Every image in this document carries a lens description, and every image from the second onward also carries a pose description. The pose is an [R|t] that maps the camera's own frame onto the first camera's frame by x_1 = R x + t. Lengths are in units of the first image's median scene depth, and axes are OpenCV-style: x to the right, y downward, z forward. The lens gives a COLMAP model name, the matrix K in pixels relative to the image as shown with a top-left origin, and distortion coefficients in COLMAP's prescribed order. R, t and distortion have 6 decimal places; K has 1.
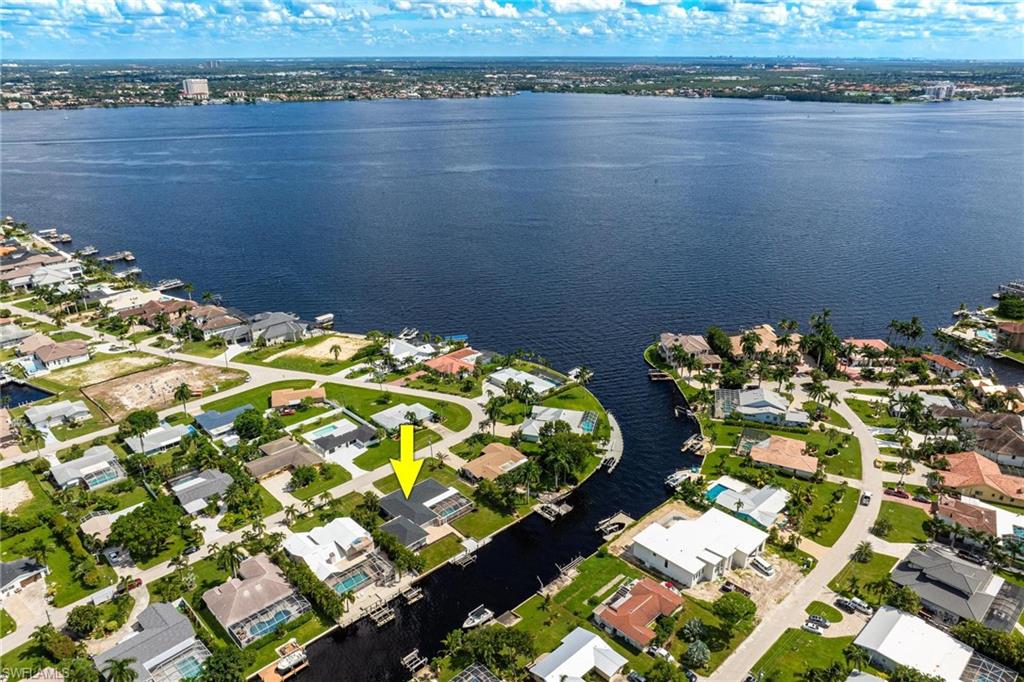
lens RADIAL K [[714.8, 0, 512.0], [0, 714.8, 341.0], [0, 0, 1]] dist [-0.018430, 0.006943]
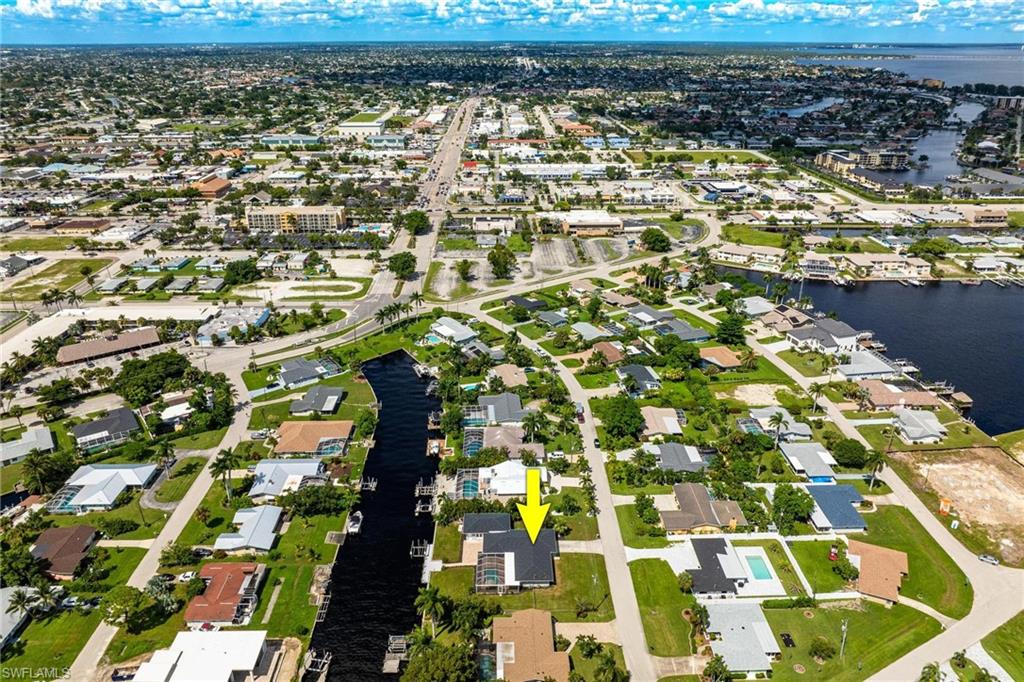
lens RADIAL K [[724.8, 0, 512.0], [0, 724.8, 341.0], [0, 0, 1]] dist [-0.011109, -0.000831]
pose [[-0.677238, 0.288127, -0.677002, 0.323014], [-0.273669, 0.755472, 0.595288, -0.398284], [0.682974, 0.588426, -0.432783, 0.985632]]
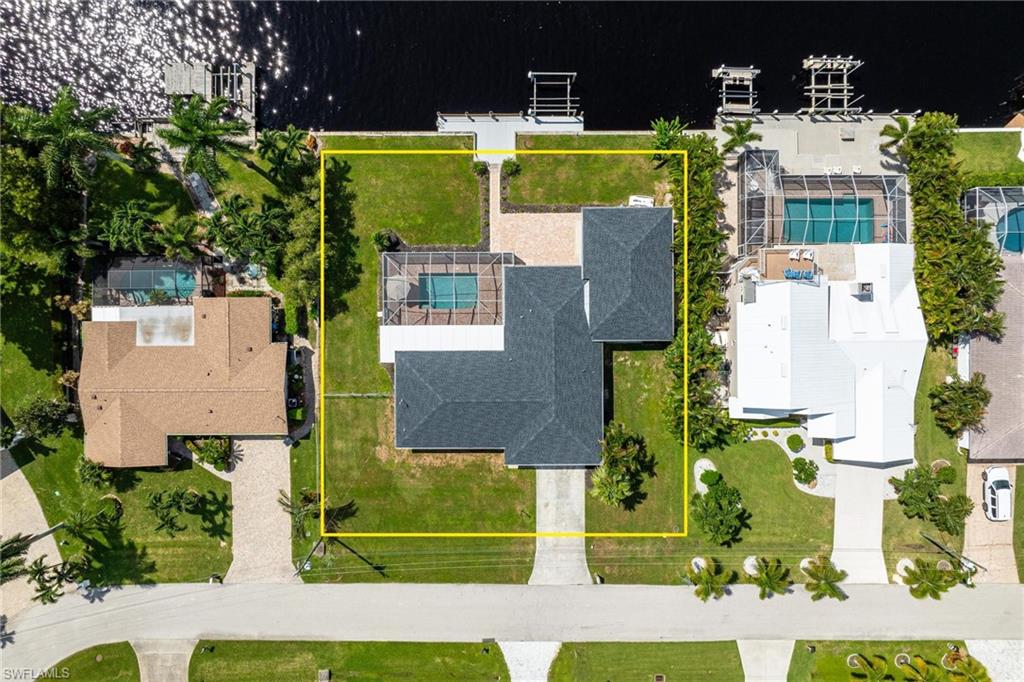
lens RADIAL K [[714.8, 0, 512.0], [0, 714.8, 341.0], [0, 0, 1]] dist [-0.018430, 0.006943]
pose [[-0.726968, -0.686640, -0.006506, -0.098665], [0.264554, -0.288810, 0.920109, -0.055411], [-0.633663, 0.667169, 0.391609, 0.695119]]
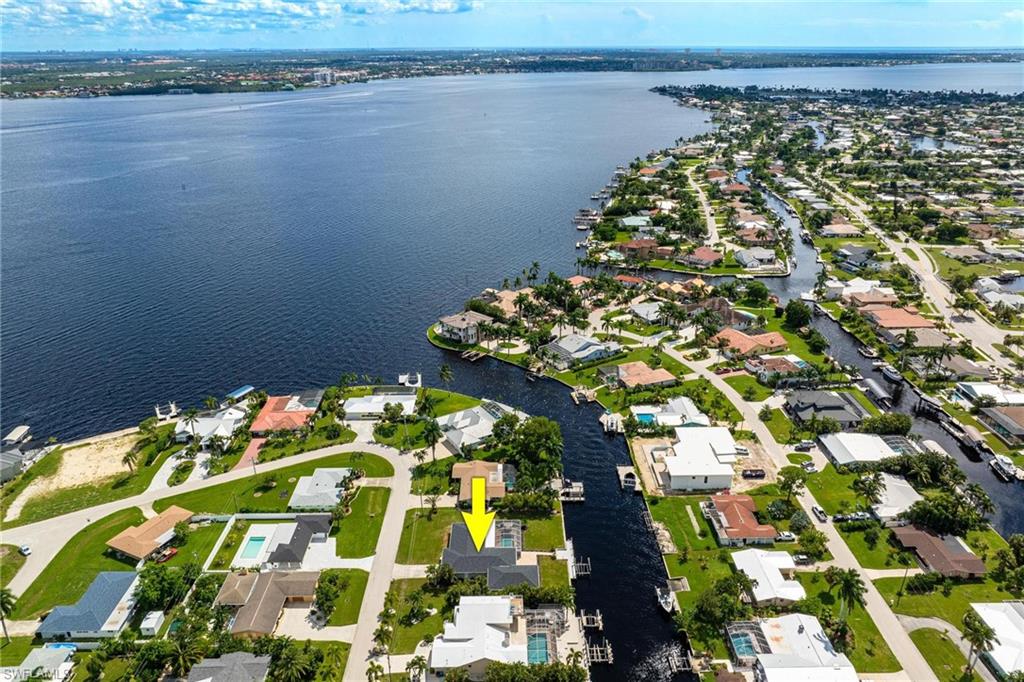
lens RADIAL K [[709.0, 0, 512.0], [0, 709.0, 341.0], [0, 0, 1]] dist [-0.018374, 0.002413]
pose [[0.683131, -0.287361, 0.671383, -0.497622], [0.279052, 0.952281, 0.123654, -0.093681], [-0.674879, 0.102878, 0.730721, 0.245381]]
